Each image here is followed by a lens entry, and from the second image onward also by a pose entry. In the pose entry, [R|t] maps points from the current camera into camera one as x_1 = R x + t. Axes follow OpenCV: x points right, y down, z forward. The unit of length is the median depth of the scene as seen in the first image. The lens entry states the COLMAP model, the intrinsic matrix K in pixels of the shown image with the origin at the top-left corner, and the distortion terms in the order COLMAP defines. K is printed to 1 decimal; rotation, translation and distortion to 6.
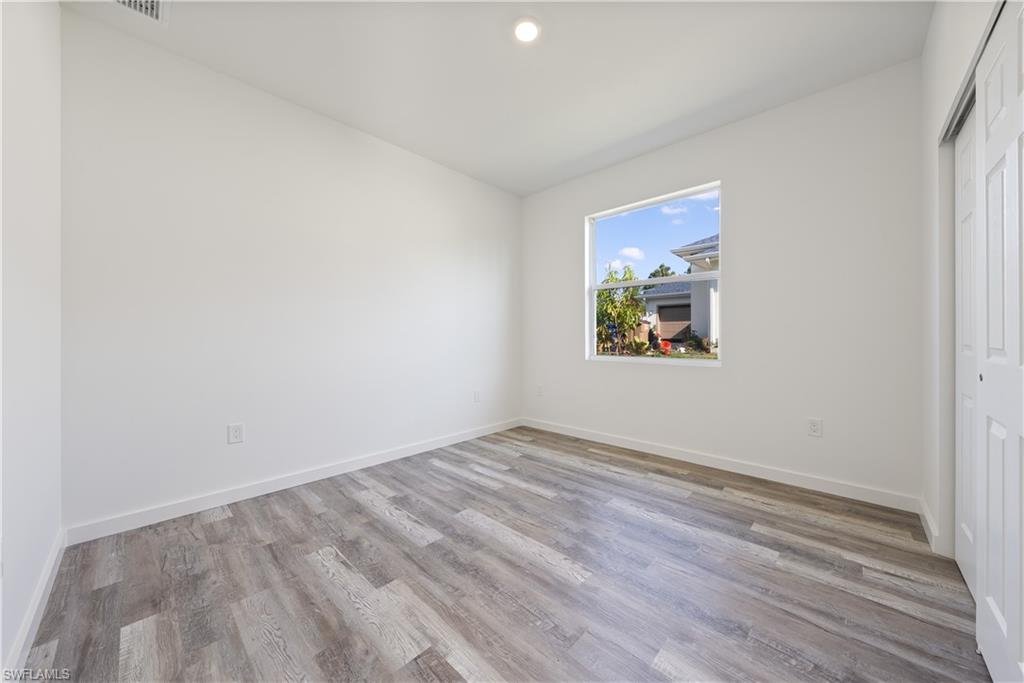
lens RADIAL K [[359.9, 0, 508.6], [0, 359.9, 336.1], [0, 0, 1]] dist [-0.004533, 0.000494]
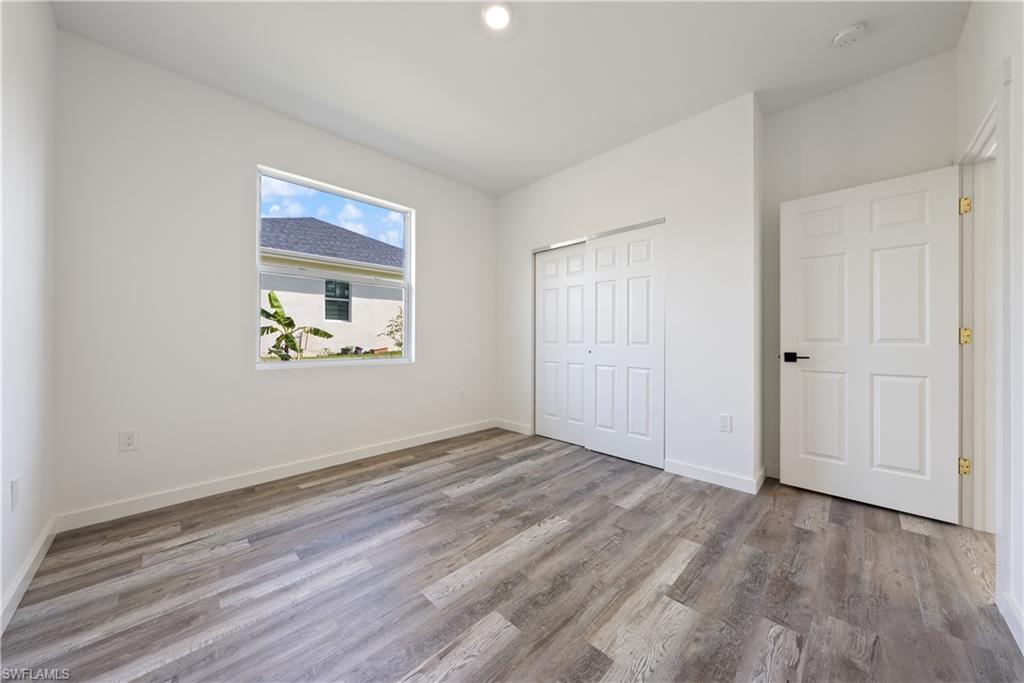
lens RADIAL K [[351.9, 0, 510.8], [0, 351.9, 341.1], [0, 0, 1]] dist [0.002280, -0.000220]
pose [[0.015707, -0.006991, 0.999852, -0.723368], [-0.004793, 0.999964, 0.007067, 0.000061], [-0.999865, -0.004903, 0.015673, 0.774518]]
